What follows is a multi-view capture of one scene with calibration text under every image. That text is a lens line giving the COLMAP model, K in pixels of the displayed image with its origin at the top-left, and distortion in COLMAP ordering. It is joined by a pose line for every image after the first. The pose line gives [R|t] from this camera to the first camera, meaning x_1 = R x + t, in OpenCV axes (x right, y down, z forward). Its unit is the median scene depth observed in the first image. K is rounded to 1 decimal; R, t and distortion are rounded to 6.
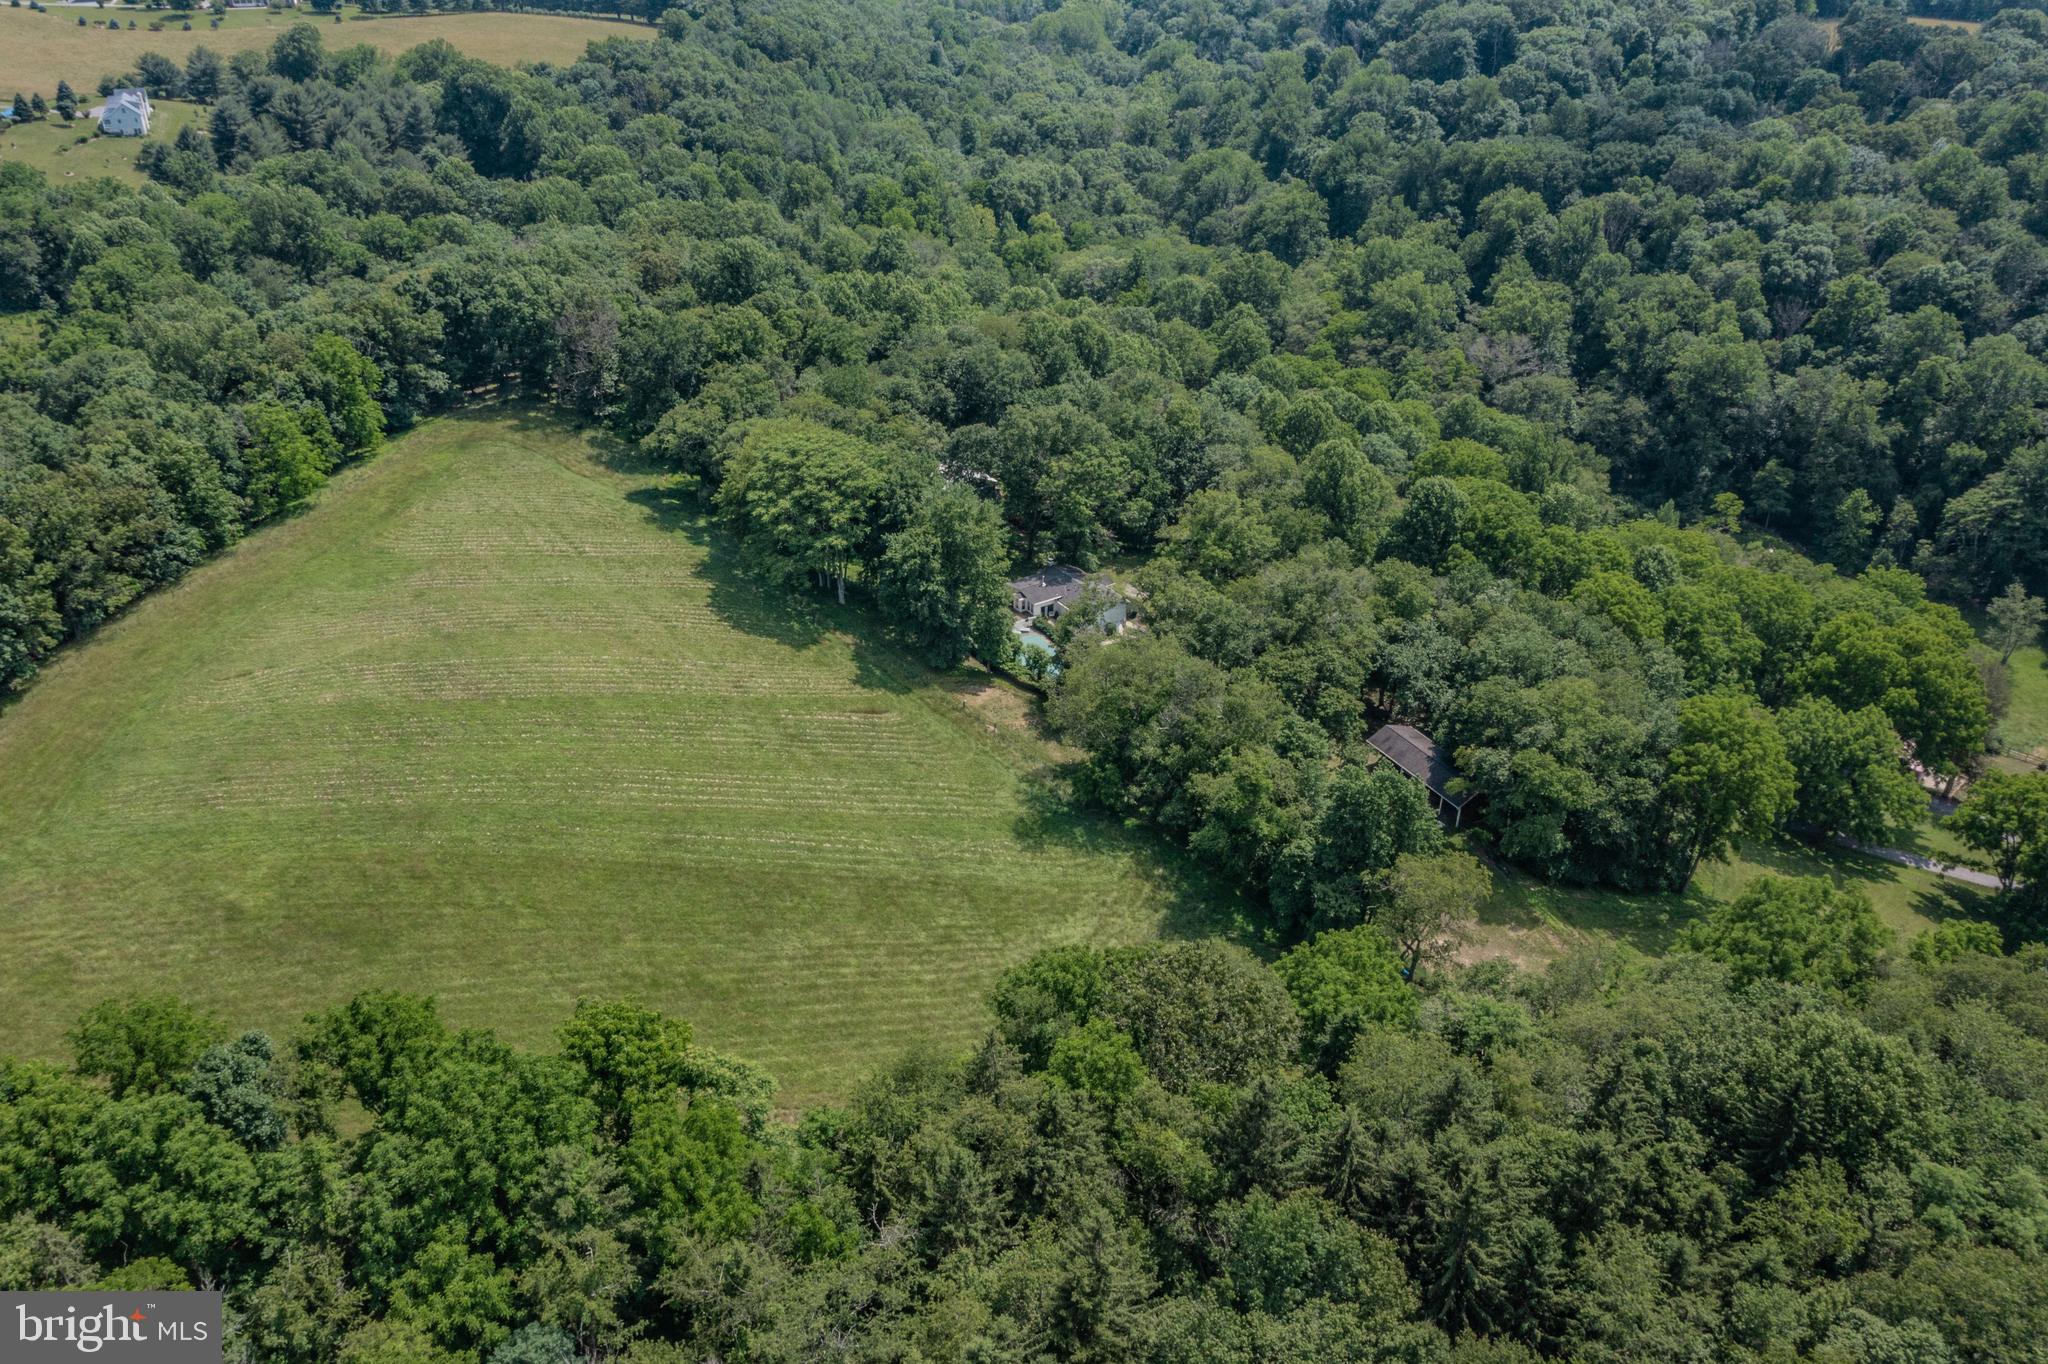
lens RADIAL K [[1631.9, 0, 1024.0], [0, 1631.9, 682.0], [0, 0, 1]] dist [0.002914, -0.000714]
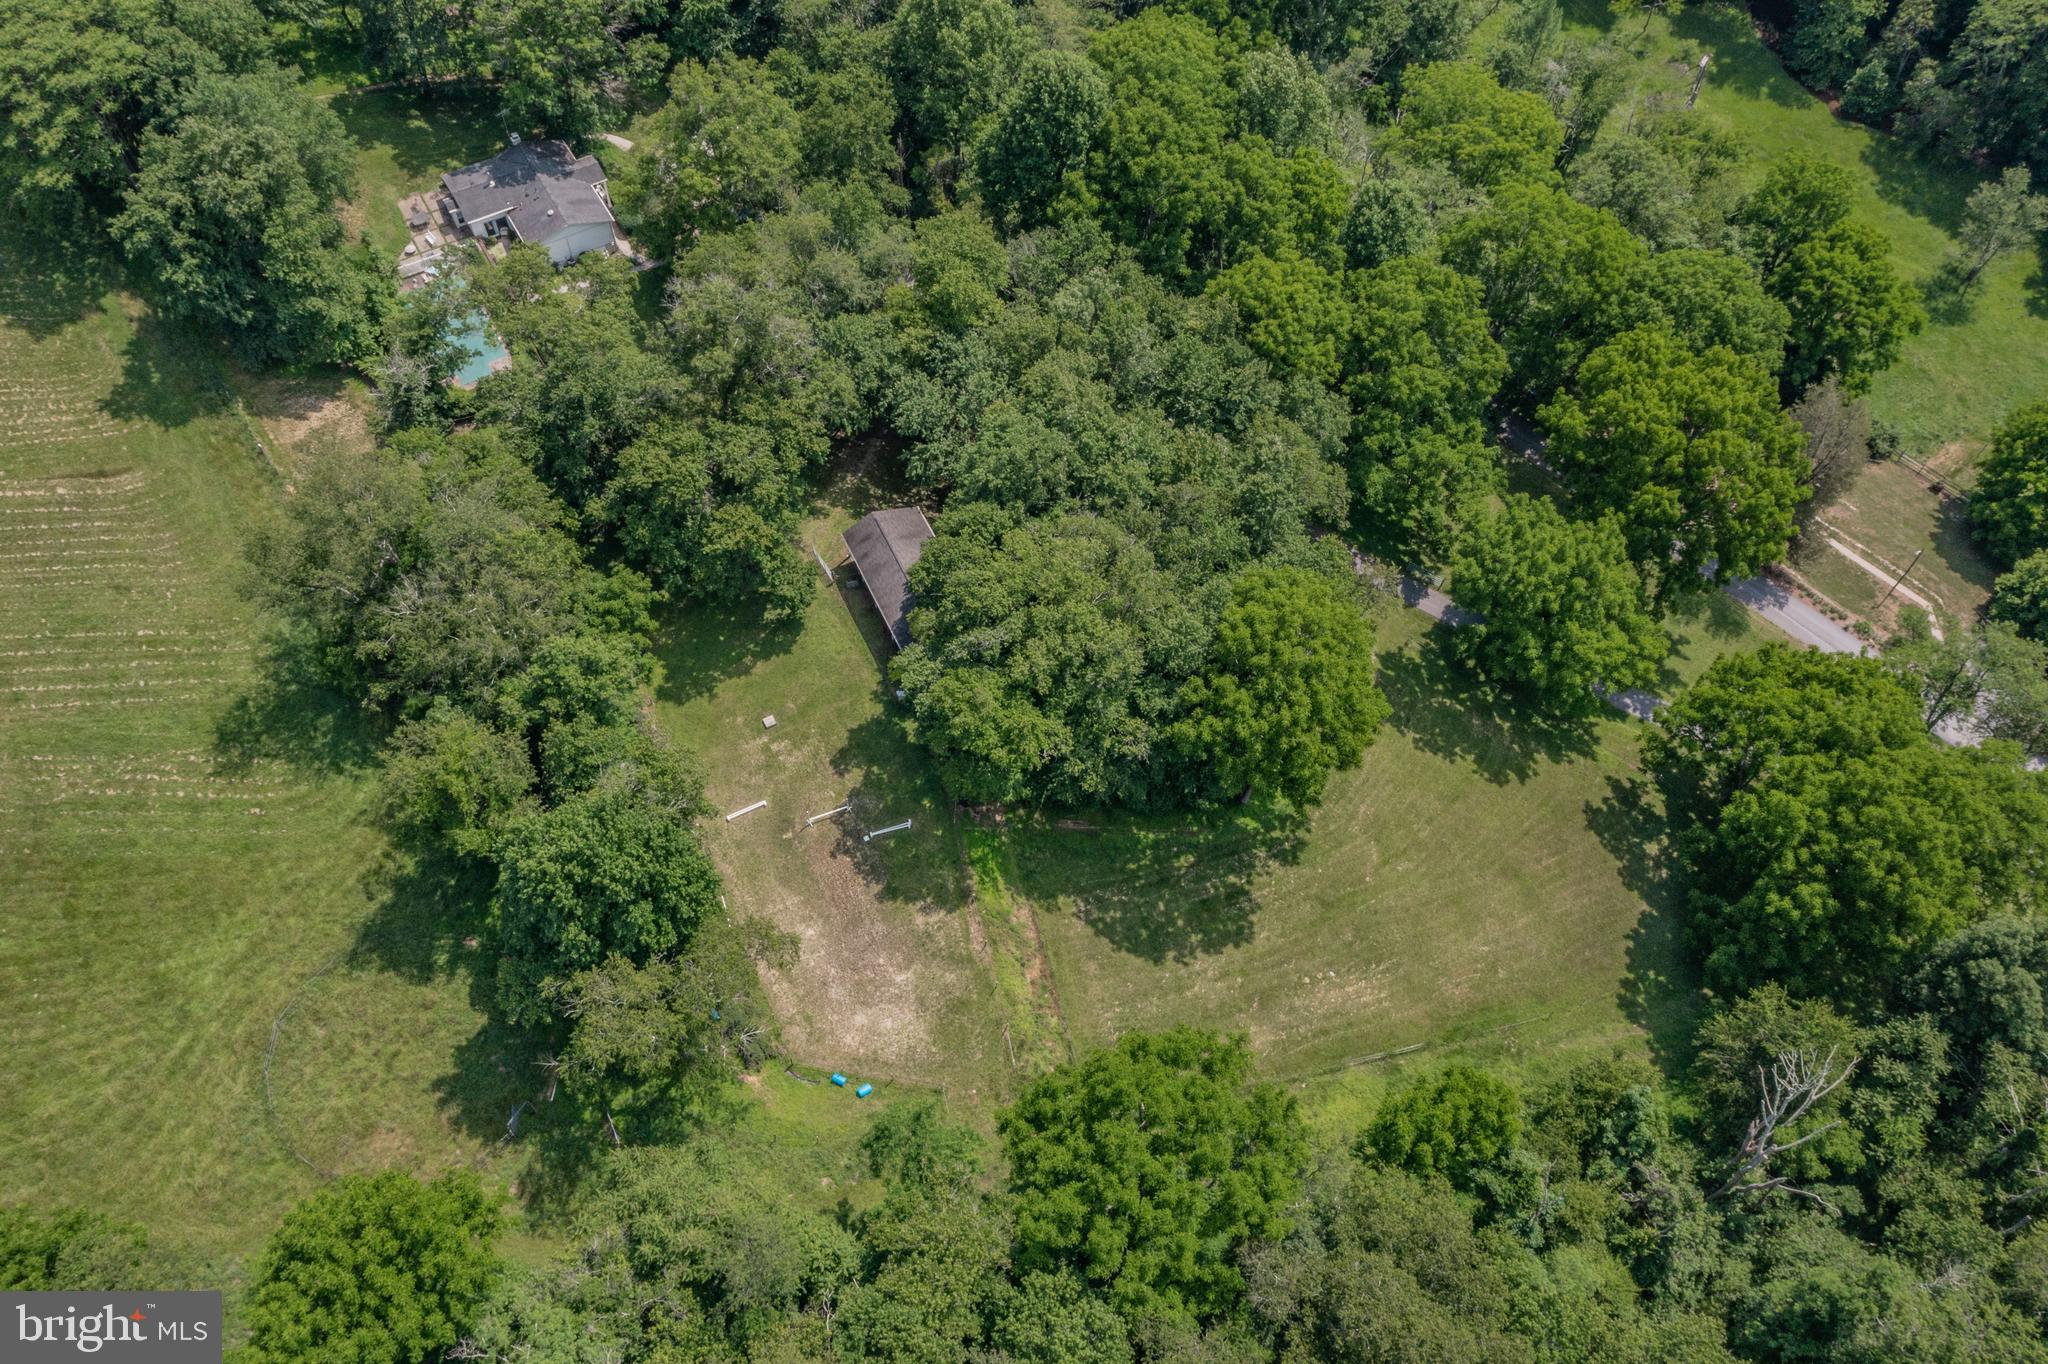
lens RADIAL K [[1631.9, 0, 1024.0], [0, 1631.9, 682.0], [0, 0, 1]] dist [0.002914, -0.000714]
pose [[0.997577, 0.057403, -0.039315, 0.304312], [-0.033783, 0.893622, 0.447547, -0.208887], [0.060823, -0.445134, 0.893396, 0.353811]]
